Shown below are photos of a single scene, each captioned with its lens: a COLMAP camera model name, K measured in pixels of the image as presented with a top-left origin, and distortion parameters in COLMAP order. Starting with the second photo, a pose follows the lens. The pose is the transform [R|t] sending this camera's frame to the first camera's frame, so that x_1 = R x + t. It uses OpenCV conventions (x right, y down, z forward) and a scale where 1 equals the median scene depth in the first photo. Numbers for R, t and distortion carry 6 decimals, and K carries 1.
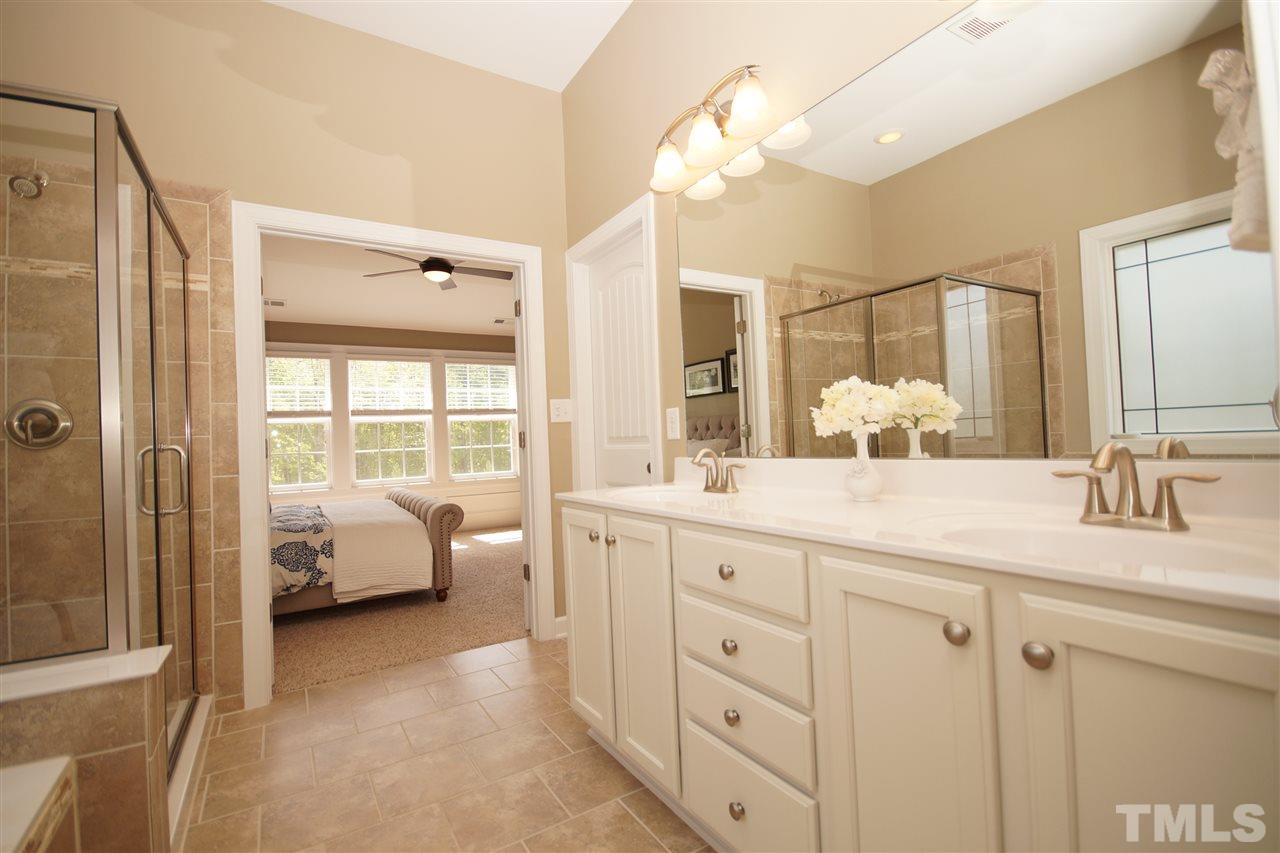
lens RADIAL K [[570.1, 0, 636.5], [0, 570.1, 427.3], [0, 0, 1]] dist [0.005434, -0.007843]
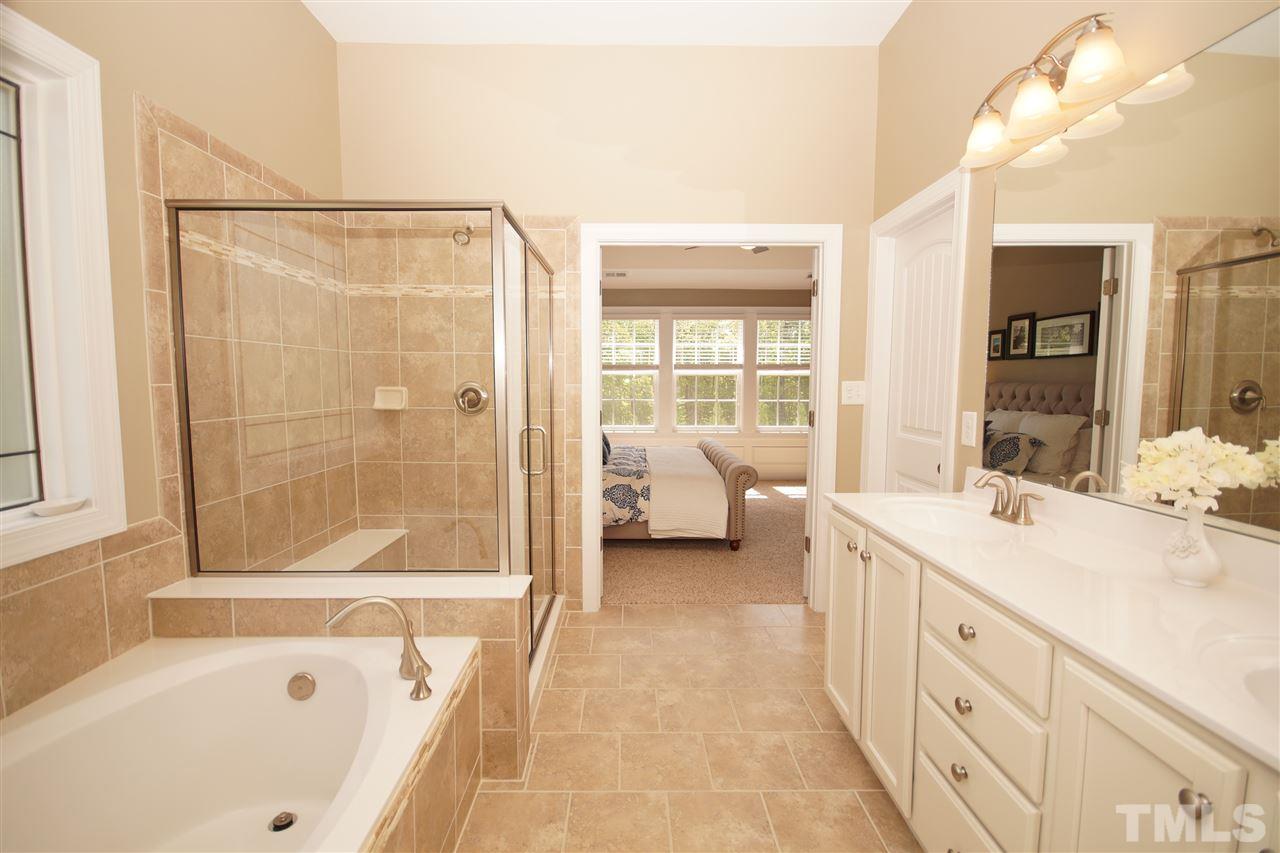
lens RADIAL K [[570.1, 0, 639.4], [0, 570.1, 428.1], [0, 0, 1]] dist [0.005434, -0.007843]
pose [[0.855523, 0.087997, -0.510232, 0.082950], [-0.028431, 0.991949, 0.123405, -0.110307], [0.516983, -0.091069, 0.851137, -0.044791]]
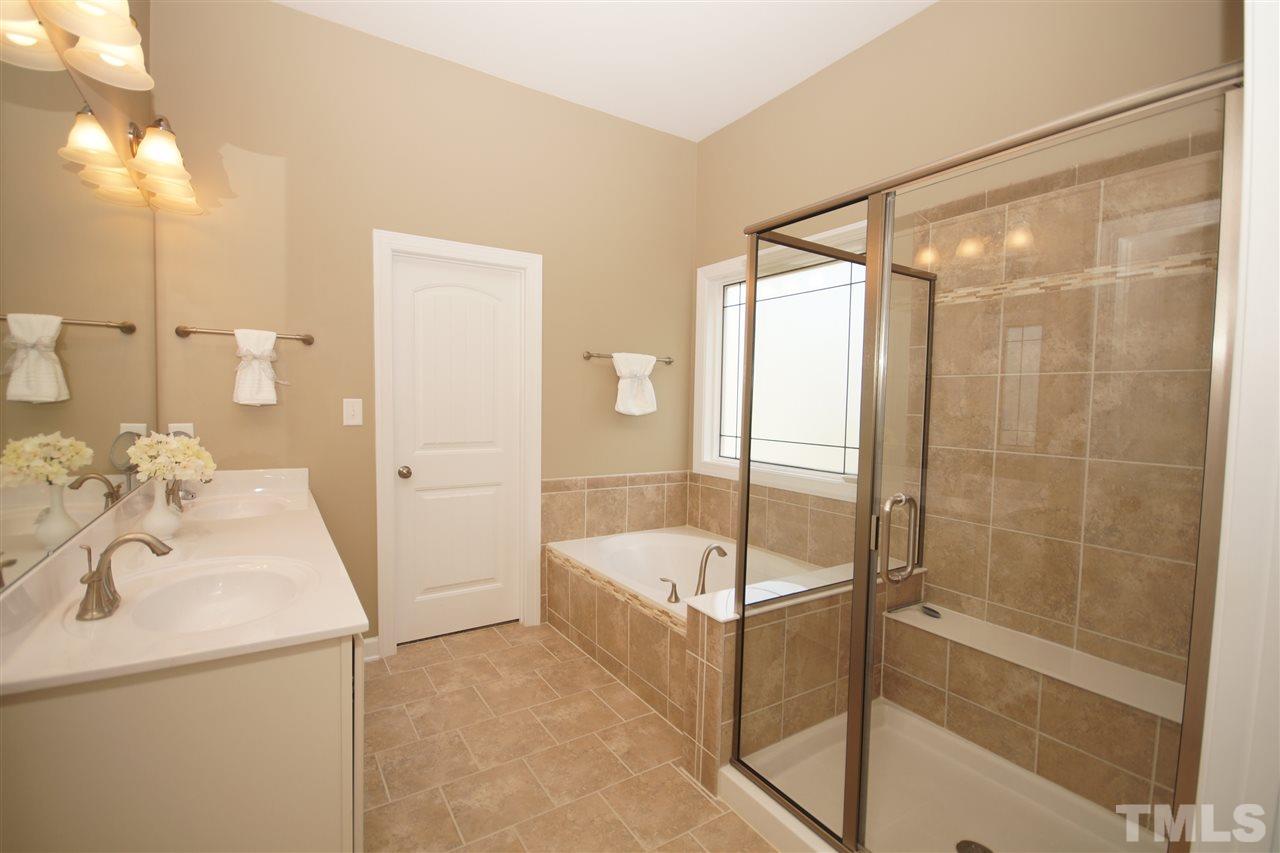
lens RADIAL K [[570.1, 0, 627.7], [0, 570.1, 429.2], [0, 0, 1]] dist [0.005434, -0.007843]
pose [[-0.999658, 0.025944, 0.003265, -0.381280], [0.026033, 0.999185, 0.030860, -0.072628], [-0.002462, 0.030935, -0.999518, 1.460110]]
